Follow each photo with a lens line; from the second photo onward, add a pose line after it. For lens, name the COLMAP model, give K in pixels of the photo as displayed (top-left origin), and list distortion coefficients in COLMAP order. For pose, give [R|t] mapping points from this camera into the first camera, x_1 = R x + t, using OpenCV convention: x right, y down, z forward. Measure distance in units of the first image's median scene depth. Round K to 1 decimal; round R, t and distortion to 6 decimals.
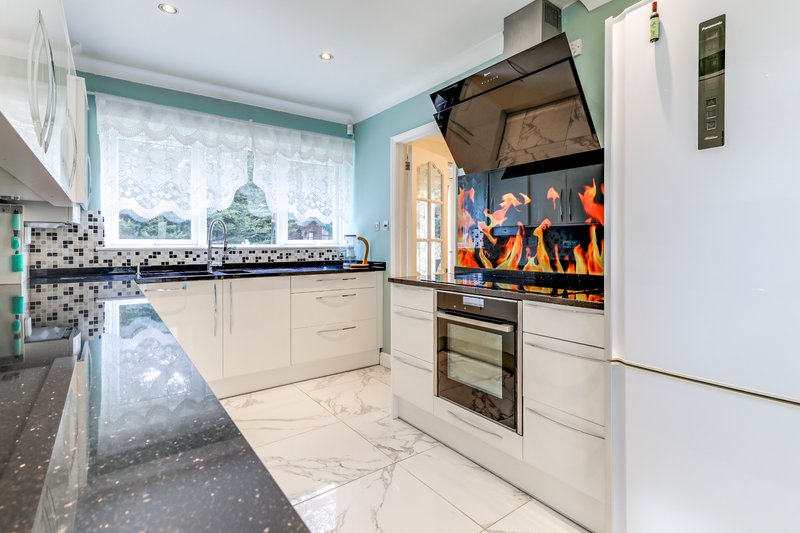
lens RADIAL K [[384.4, 0, 392.8], [0, 384.4, 246.8], [0, 0, 1]] dist [0.013867, 0.000171]
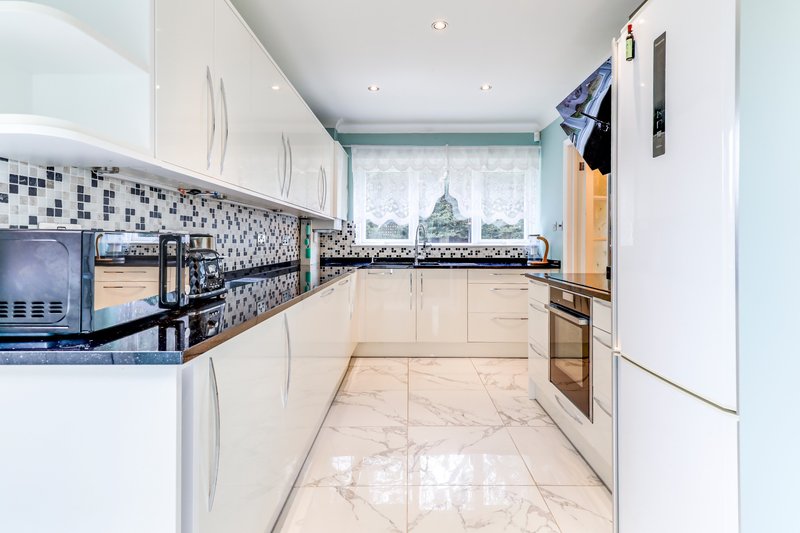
lens RADIAL K [[378.9, 0, 410.5], [0, 378.9, 243.4], [0, 0, 1]] dist [0.015143, 0.000294]
pose [[0.810545, 0.005101, -0.585655, 0.292888], [-0.007802, 0.999967, -0.002088, -0.001925], [0.585625, 0.006262, 0.810558, -0.084438]]
